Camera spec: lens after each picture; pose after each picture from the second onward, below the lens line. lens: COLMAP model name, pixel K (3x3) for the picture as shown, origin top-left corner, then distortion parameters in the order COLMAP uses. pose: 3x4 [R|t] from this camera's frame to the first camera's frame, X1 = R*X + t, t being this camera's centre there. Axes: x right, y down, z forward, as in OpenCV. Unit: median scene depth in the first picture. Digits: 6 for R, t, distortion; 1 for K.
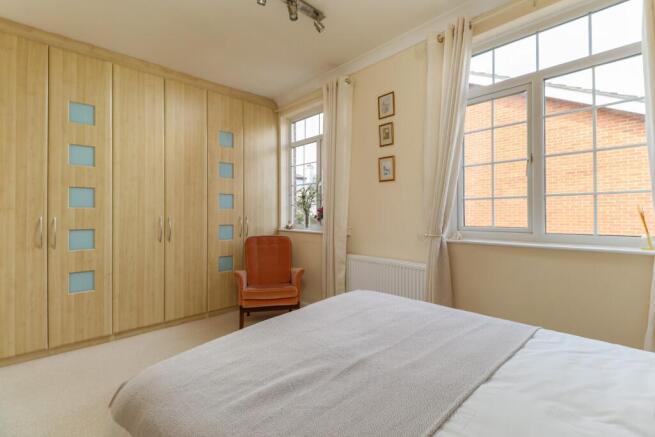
lens RADIAL K [[301.4, 0, 325.4], [0, 301.4, 214.8], [0, 0, 1]] dist [0.000802, 0.000214]
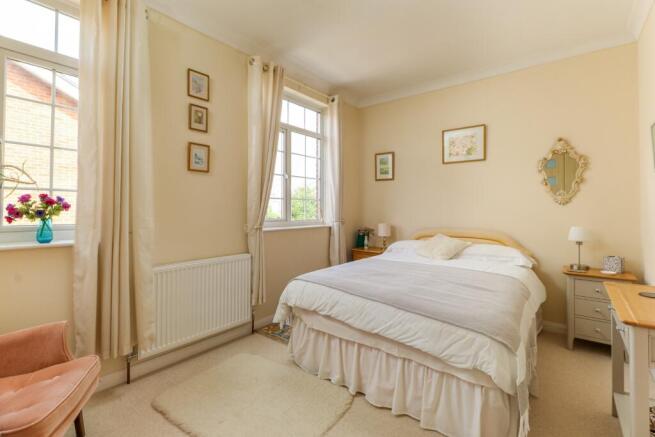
lens RADIAL K [[301.4, 0, 325.5], [0, 301.4, 213.2], [0, 0, 1]] dist [0.000802, 0.000214]
pose [[-0.138319, -0.005301, 0.990373, -0.728621], [0.001287, 0.999984, 0.005532, 0.006281], [-0.990387, 0.002040, -0.138310, 0.763427]]
